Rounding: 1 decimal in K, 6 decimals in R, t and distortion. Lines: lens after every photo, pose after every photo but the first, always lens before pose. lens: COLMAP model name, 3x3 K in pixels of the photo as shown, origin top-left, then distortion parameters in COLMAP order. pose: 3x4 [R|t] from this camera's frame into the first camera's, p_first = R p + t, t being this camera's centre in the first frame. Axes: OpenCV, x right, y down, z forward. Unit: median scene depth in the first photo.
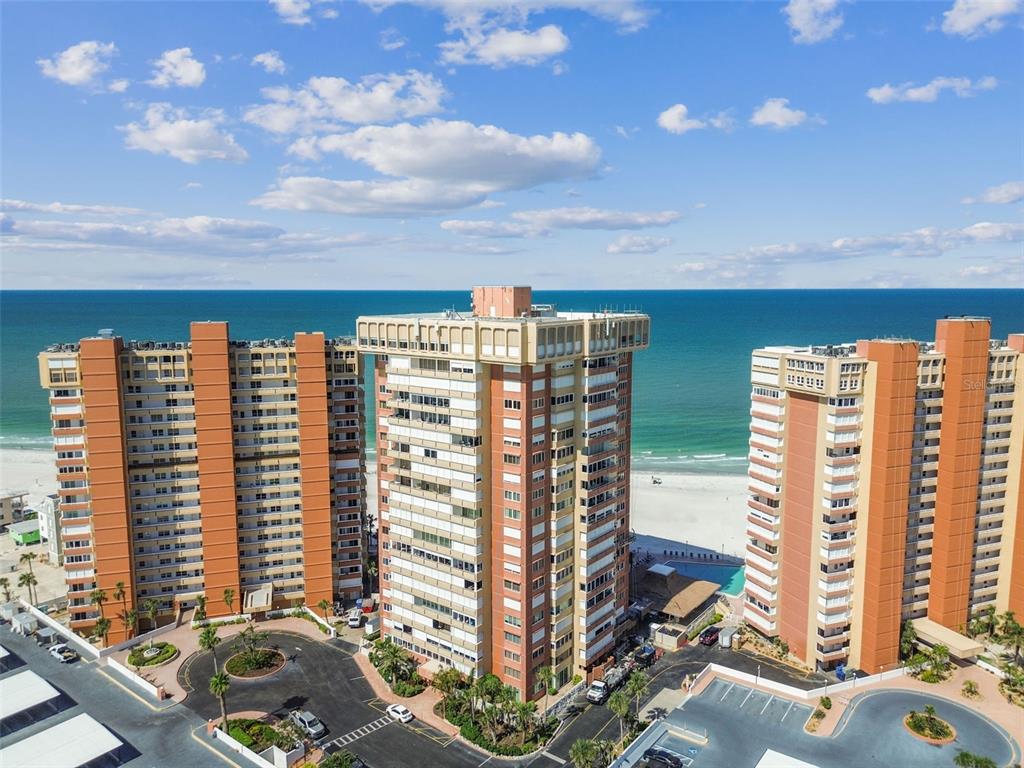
lens RADIAL K [[744.6, 0, 509.8], [0, 744.6, 365.4], [0, 0, 1]] dist [0.026358, -0.003238]
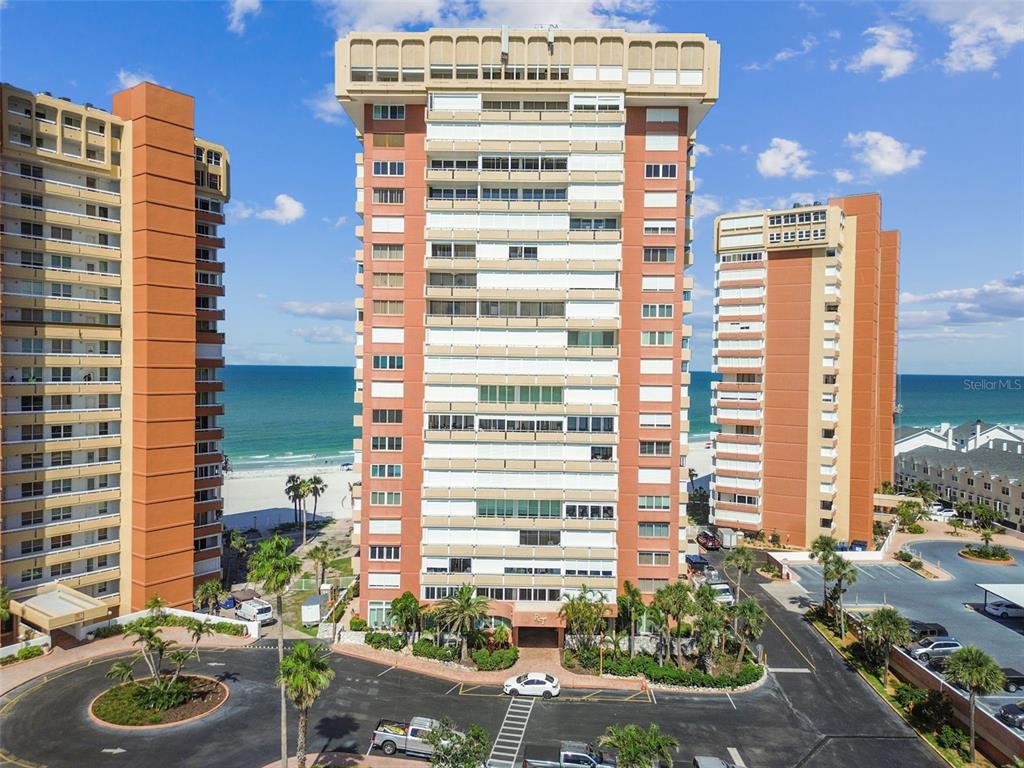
lens RADIAL K [[739.1, 0, 512.0], [0, 739.1, 384.0], [0, 0, 1]] dist [0.050064, -0.004598]
pose [[0.795373, -0.000859, 0.606120, -0.479568], [0.049405, 0.996763, -0.063418, 0.263020], [-0.604104, 0.080387, 0.792841, 0.527861]]
